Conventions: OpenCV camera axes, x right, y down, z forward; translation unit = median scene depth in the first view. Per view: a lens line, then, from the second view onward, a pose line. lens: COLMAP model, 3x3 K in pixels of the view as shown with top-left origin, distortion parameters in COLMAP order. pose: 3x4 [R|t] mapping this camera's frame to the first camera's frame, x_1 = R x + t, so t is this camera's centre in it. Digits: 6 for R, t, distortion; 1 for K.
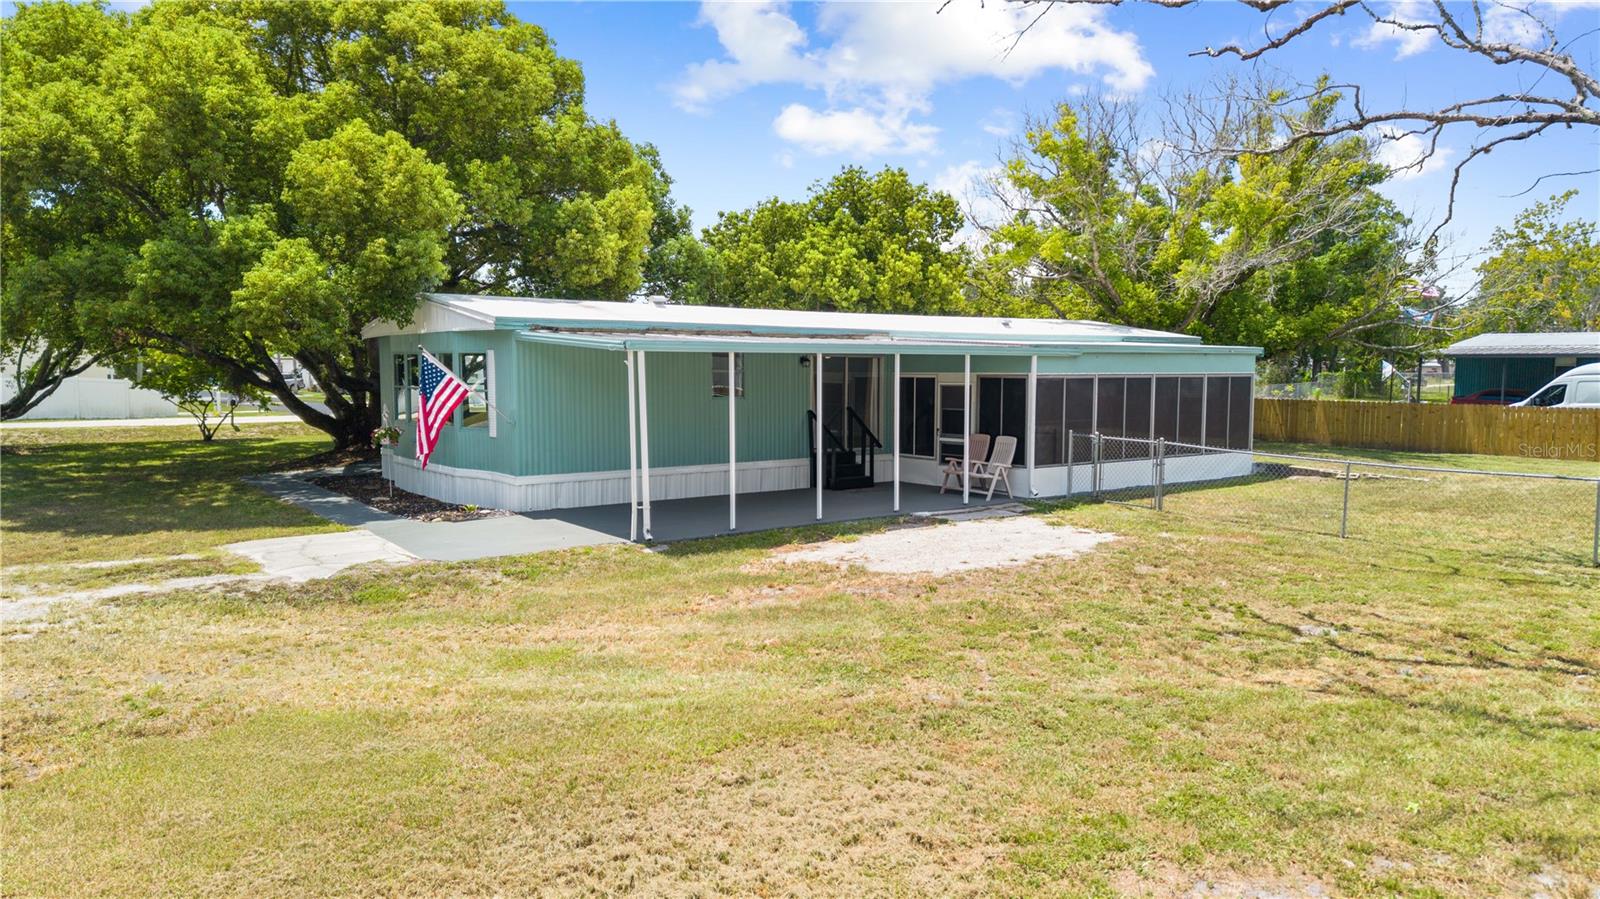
lens RADIAL K [[1072.8, 0, 800.0], [0, 1072.8, 449.5], [0, 0, 1]] dist [0.066431, -0.079968]
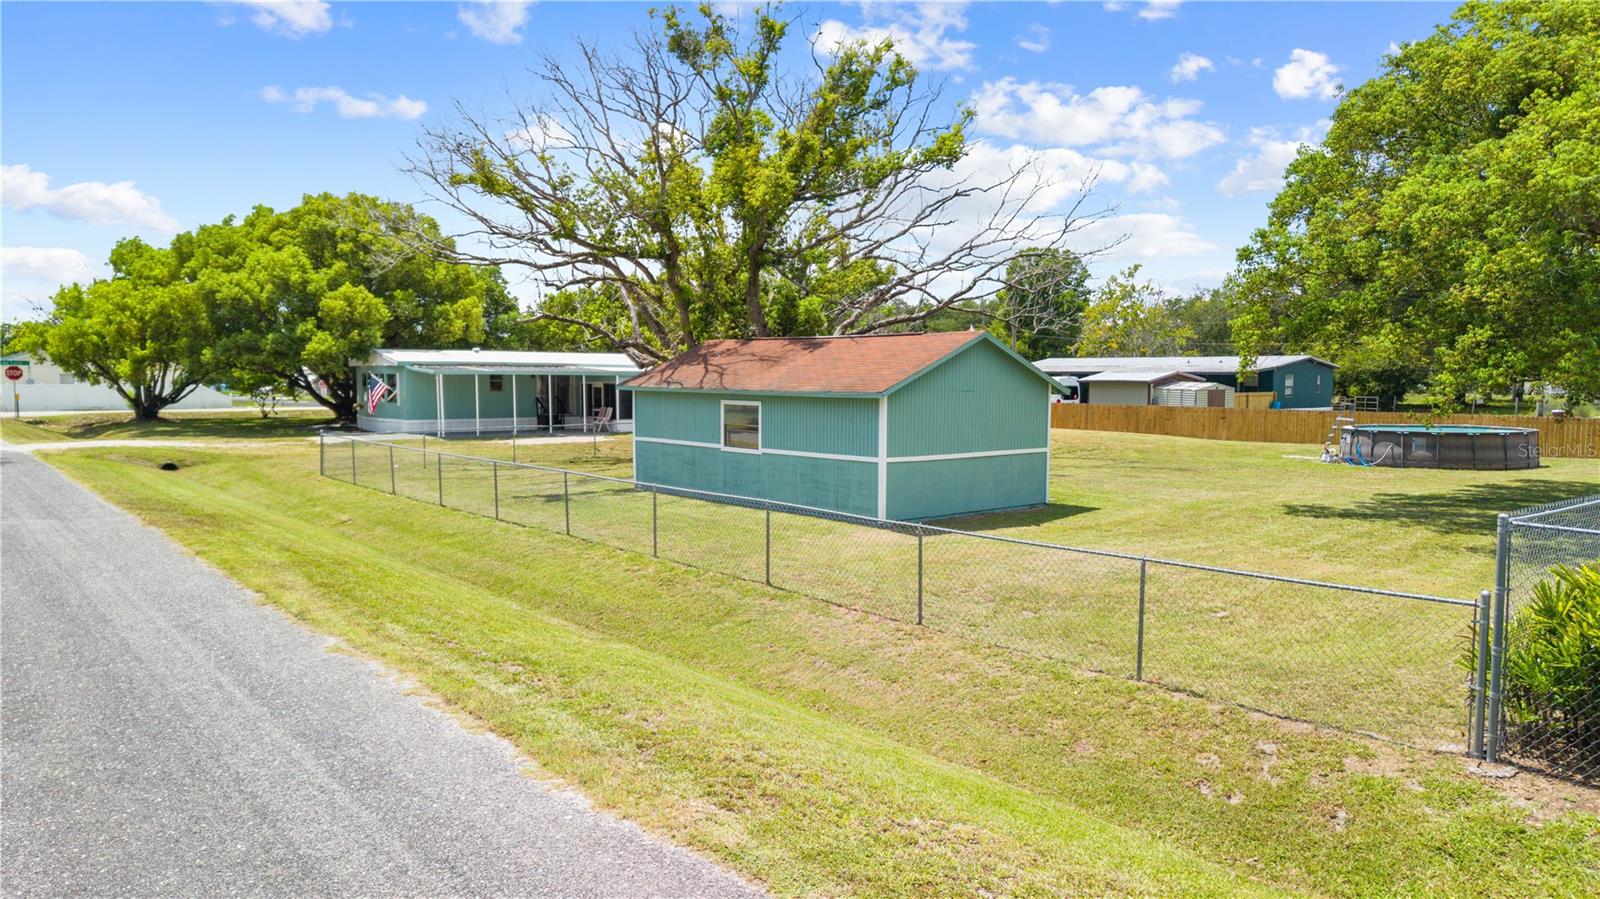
lens RADIAL K [[1077.9, 0, 800.0], [0, 1077.9, 449.5], [0, 0, 1]] dist [0.009809, -0.003377]
pose [[0.999912, 0.000753, 0.013233, 0.611697], [-0.000670, 0.999980, -0.006223, 0.101677], [-0.013237, 0.006214, 0.999893, -1.522631]]
